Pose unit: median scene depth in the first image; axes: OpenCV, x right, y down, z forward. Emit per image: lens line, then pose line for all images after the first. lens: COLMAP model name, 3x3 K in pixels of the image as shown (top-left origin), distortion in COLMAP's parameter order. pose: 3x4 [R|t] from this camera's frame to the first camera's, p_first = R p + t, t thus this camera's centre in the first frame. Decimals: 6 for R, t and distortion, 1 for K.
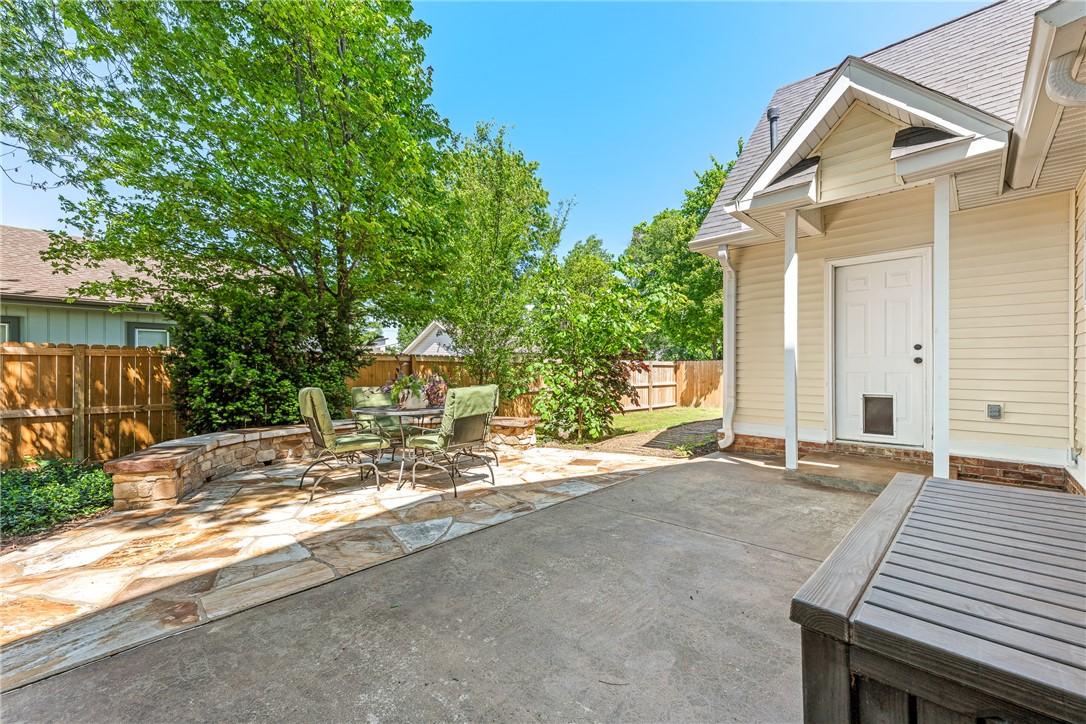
lens RADIAL K [[450.7, 0, 541.6], [0, 450.7, 367.7], [0, 0, 1]] dist [0.013091, 0.000092]
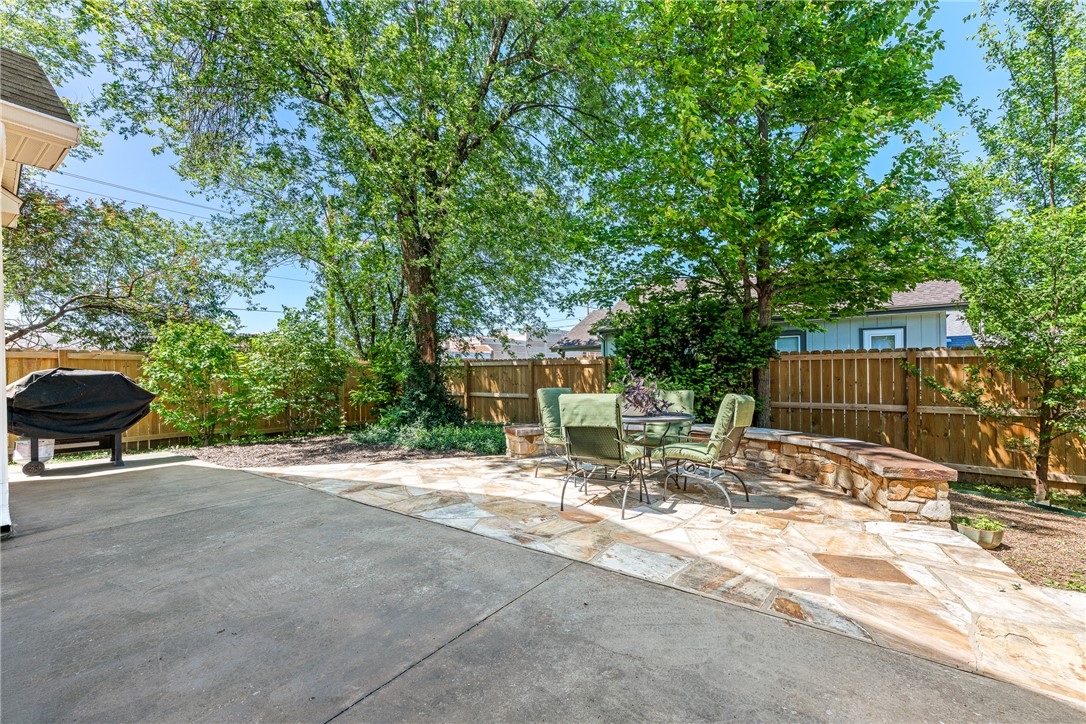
lens RADIAL K [[450.7, 0, 541.6], [0, 450.7, 367.7], [0, 0, 1]] dist [0.013091, 0.000092]
pose [[0.134711, -0.012171, -0.990810, 0.836644], [0.010251, 0.999888, -0.010888, 0.000830], [0.990832, -0.008690, 0.134821, 0.951320]]
